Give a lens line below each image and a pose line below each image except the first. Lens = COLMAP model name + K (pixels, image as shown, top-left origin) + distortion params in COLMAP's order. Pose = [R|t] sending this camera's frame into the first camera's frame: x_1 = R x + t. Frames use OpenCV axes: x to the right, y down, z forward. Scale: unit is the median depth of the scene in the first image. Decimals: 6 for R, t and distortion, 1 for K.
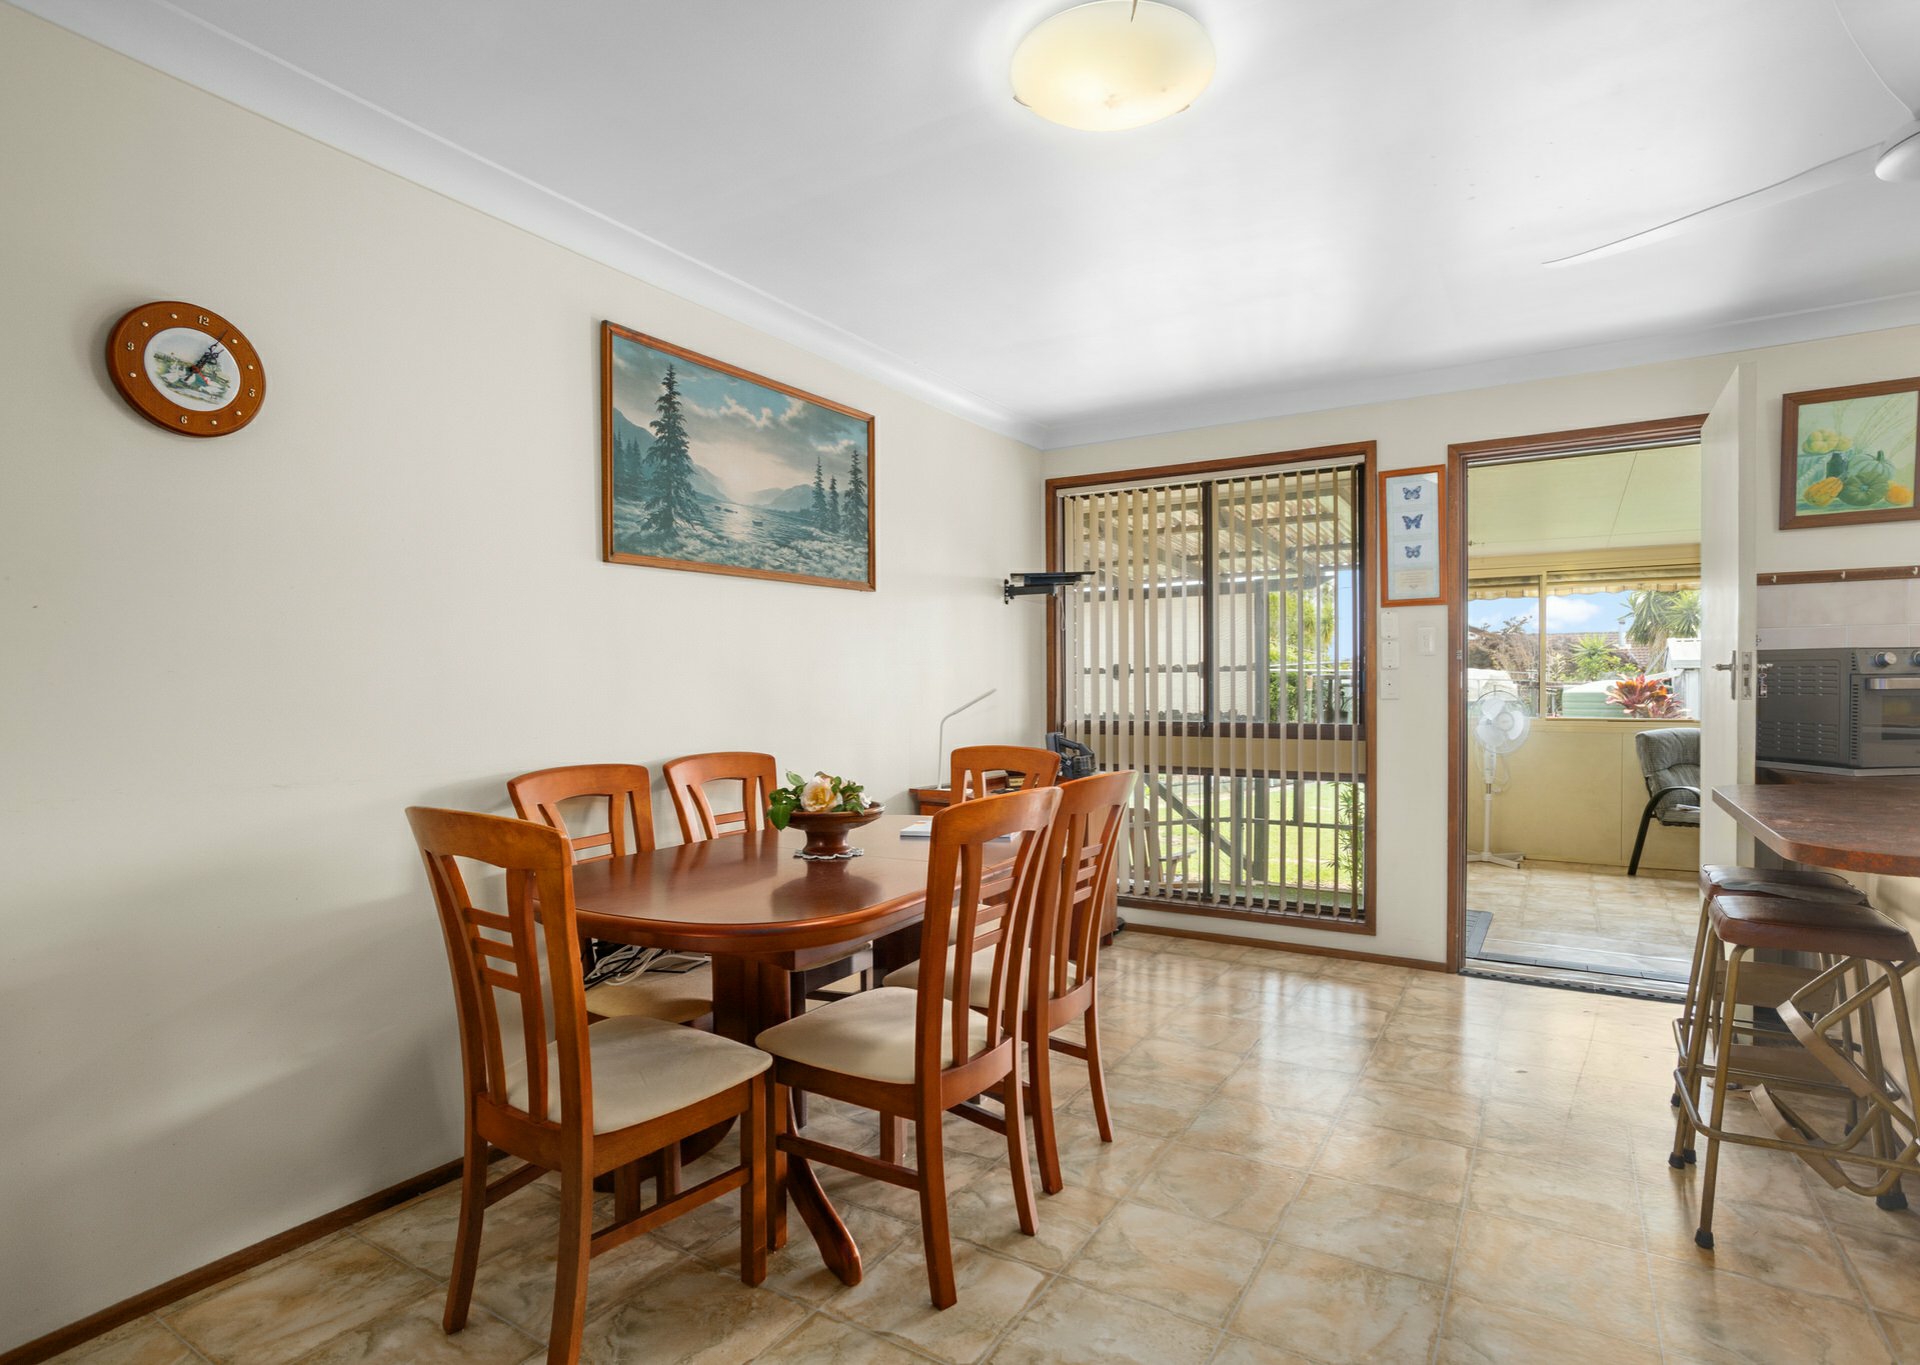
lens RADIAL K [[978.7, 0, 956.2], [0, 978.7, 694.9], [0, 0, 1]] dist [-0.001228, -0.000013]
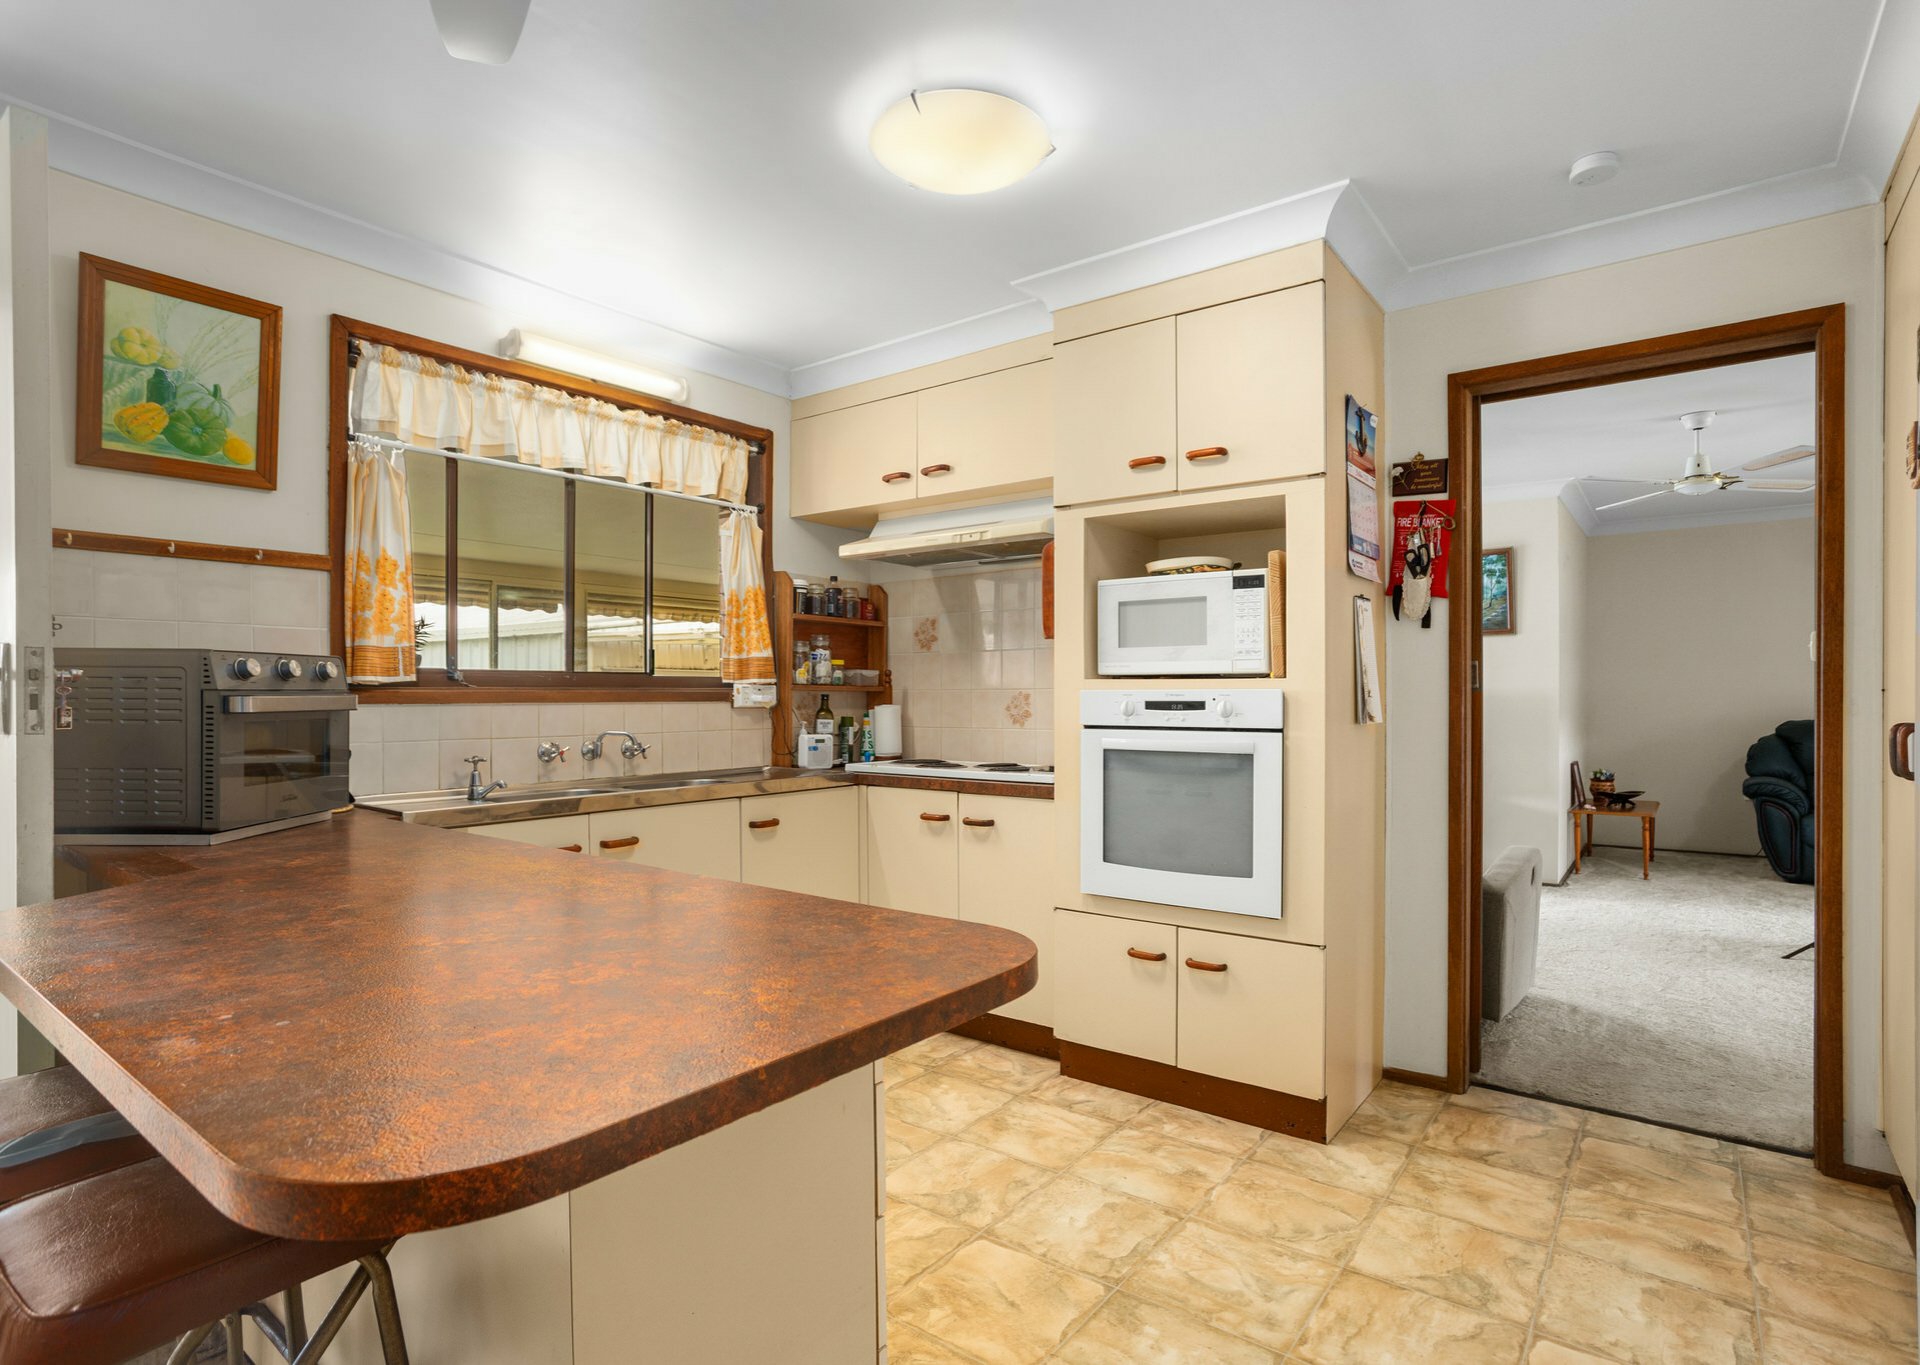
lens RADIAL K [[978.7, 0, 956.2], [0, 978.7, 694.9], [0, 0, 1]] dist [-0.001228, -0.000013]
pose [[0.112297, 0.003663, 0.993668, 0.281720], [0.014296, 0.999884, -0.005301, -0.006088], [-0.993572, 0.014801, 0.112232, 0.372115]]
